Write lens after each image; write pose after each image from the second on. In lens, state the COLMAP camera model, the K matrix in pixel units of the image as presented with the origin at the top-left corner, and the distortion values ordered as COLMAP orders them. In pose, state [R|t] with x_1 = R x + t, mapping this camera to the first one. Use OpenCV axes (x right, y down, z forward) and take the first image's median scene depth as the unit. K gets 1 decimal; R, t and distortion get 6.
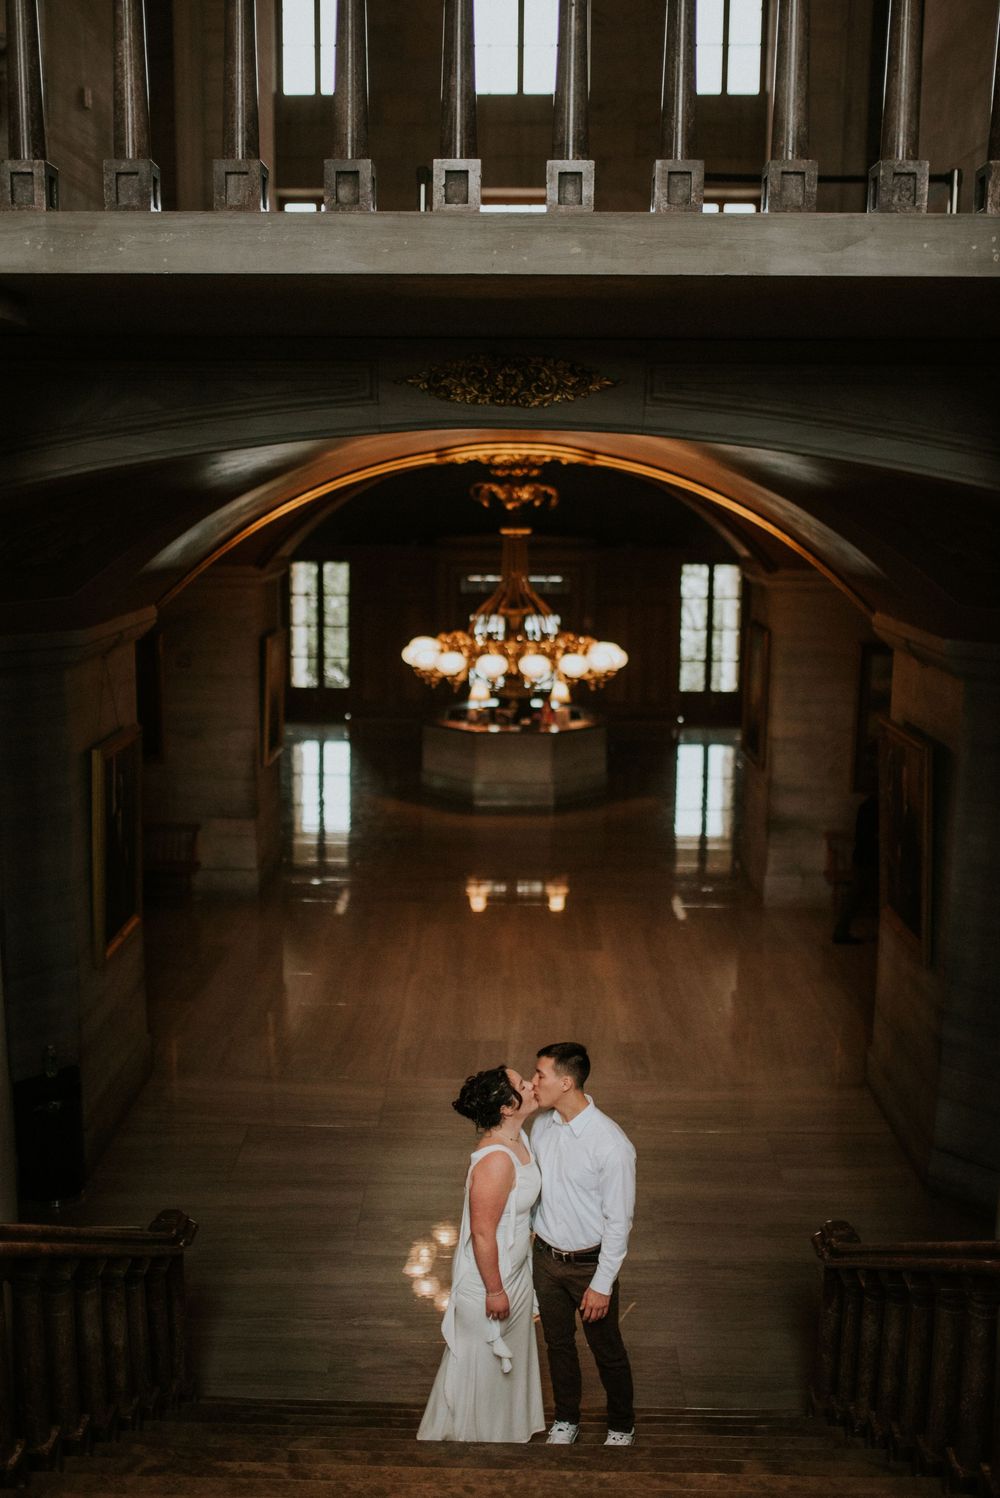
lens RADIAL K [[1512.8, 0, 466.9], [0, 1512.8, 720.3], [0, 0, 1]] dist [-0.058976, 0.086868]
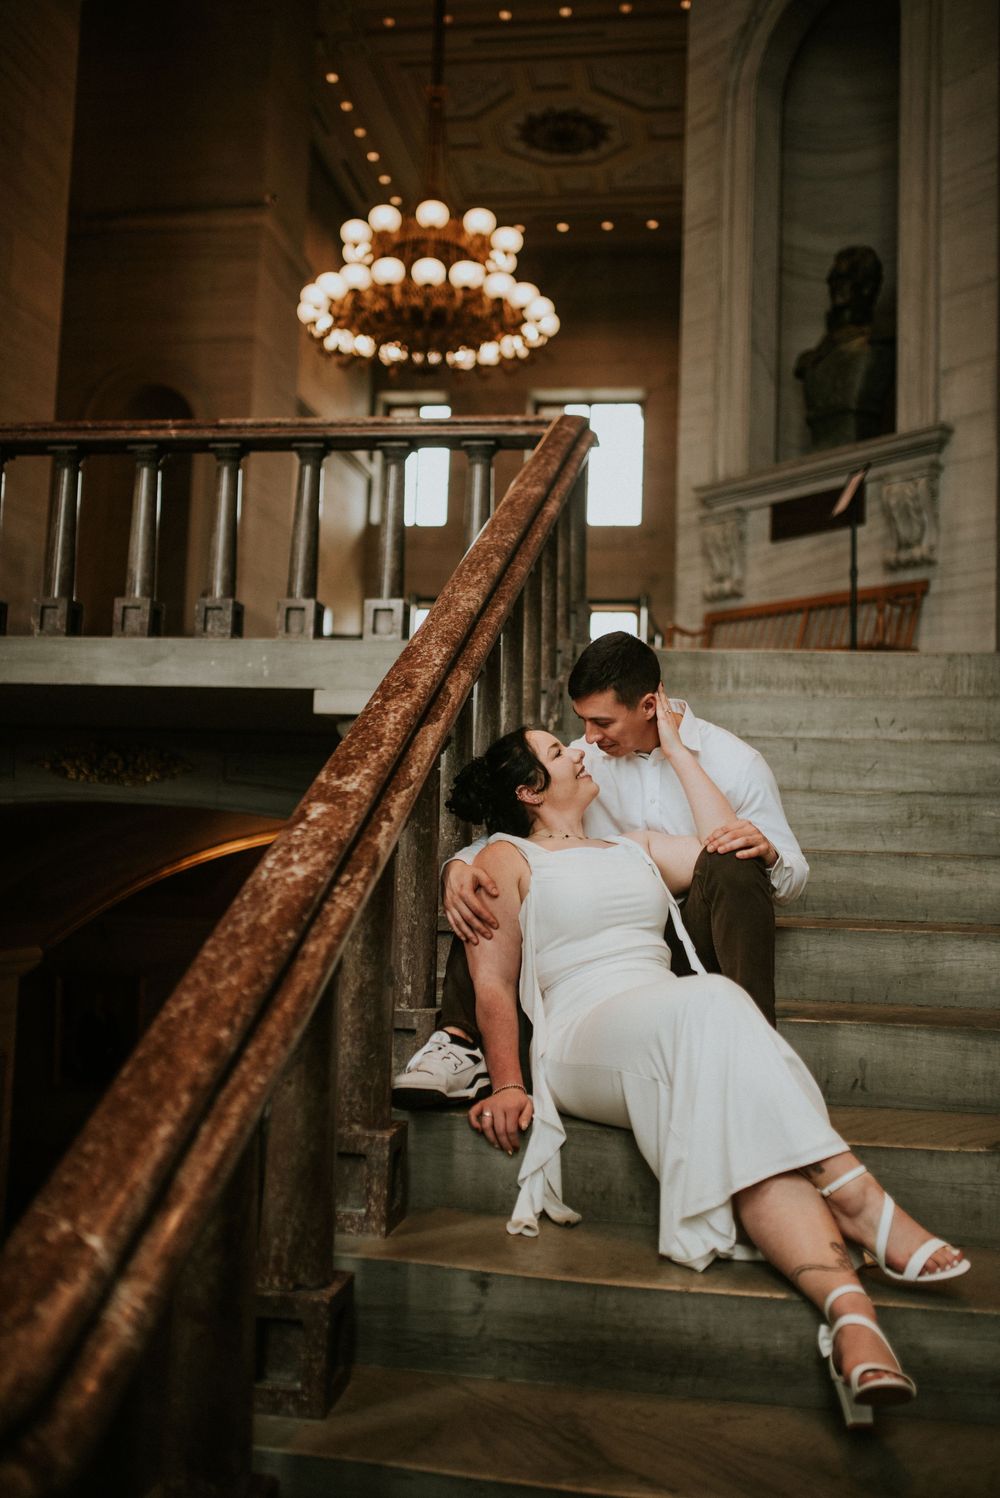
lens RADIAL K [[1408.5, 0, 492.0], [0, 1408.5, 745.2], [0, 0, 1]] dist [-0.056016, 0.066615]
pose [[0.991294, 0.020870, -0.130003, 0.672549], [-0.050698, 0.971730, -0.230585, 0.009823], [0.121516, 0.235169, 0.964329, -0.088158]]
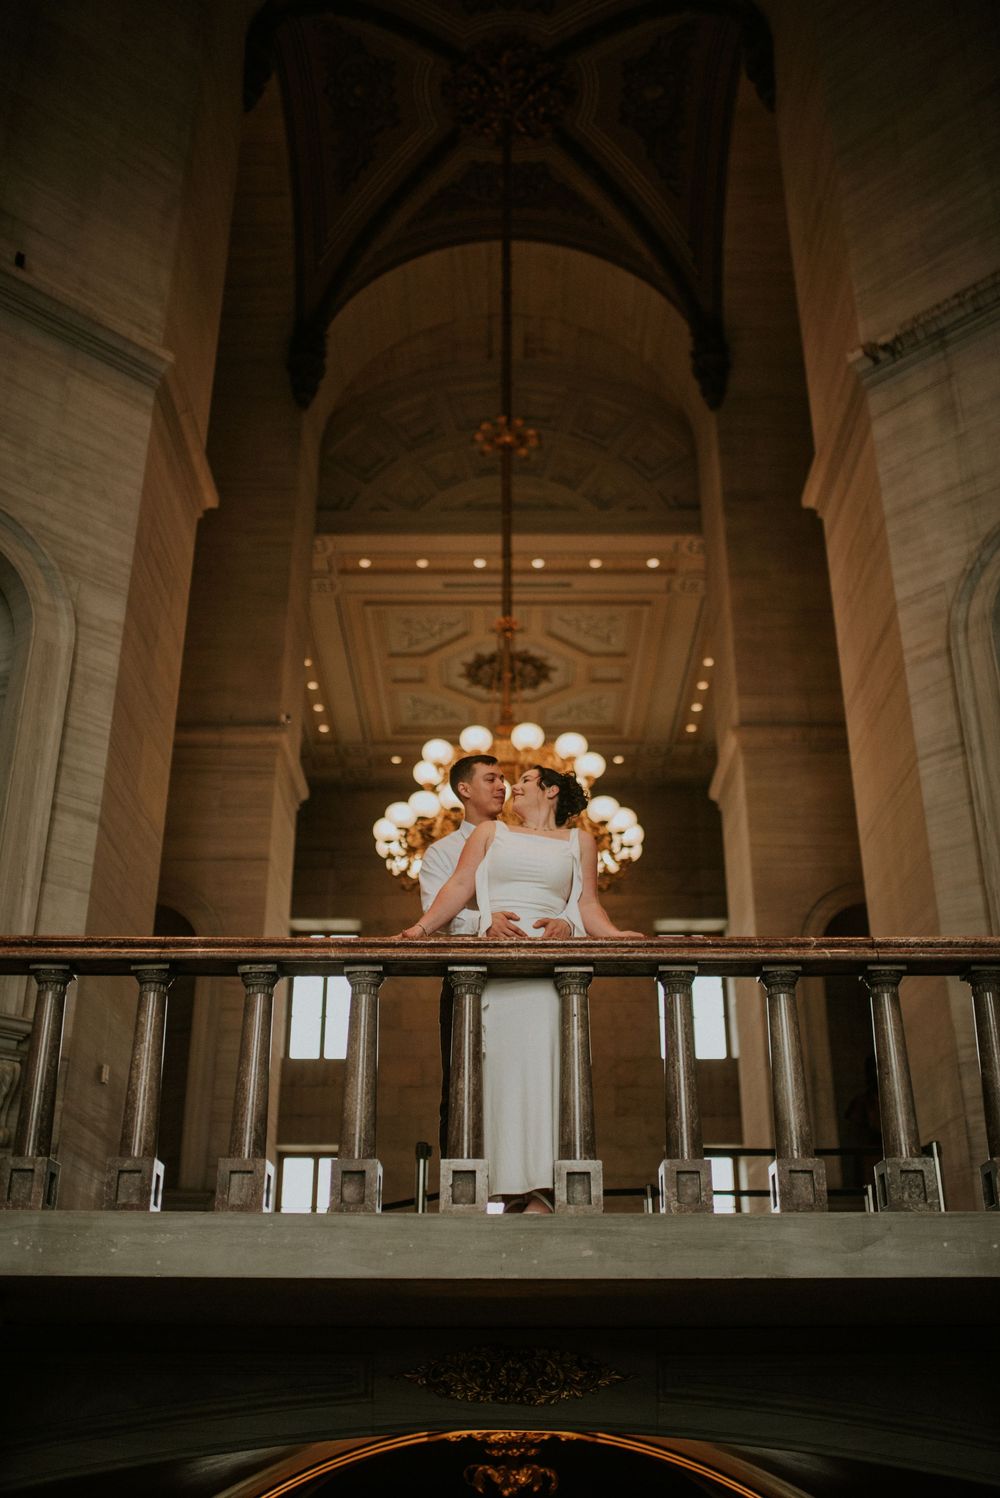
lens RADIAL K [[1447.8, 0, 500.0], [0, 1447.8, 749.0], [0, 0, 1]] dist [-0.047657, 0.053444]
pose [[0.999554, 0.007788, 0.028839, -0.012585], [0.009931, 0.823868, -0.566695, -0.054417], [-0.028173, 0.566729, 0.823423, 0.056177]]
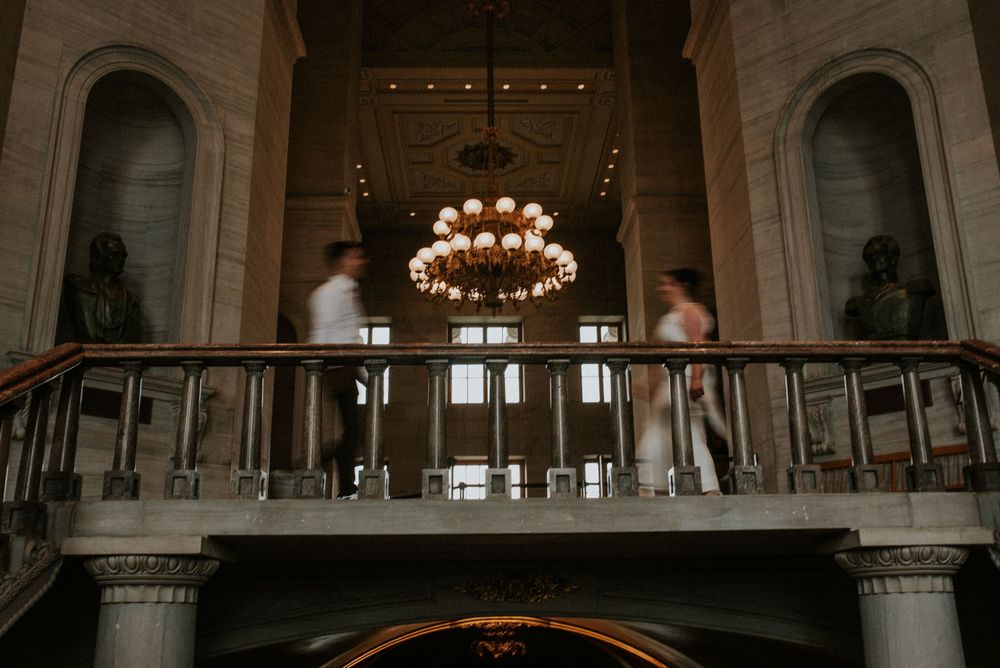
lens RADIAL K [[940.2, 0, 503.1], [0, 940.2, 341.0], [0, 0, 1]] dist [-0.056016, 0.066615]
pose [[0.998123, -0.002511, 0.061187, -0.067383], [0.029168, 0.898033, -0.438961, -0.024009], [-0.053846, 0.439922, 0.896420, -0.052223]]
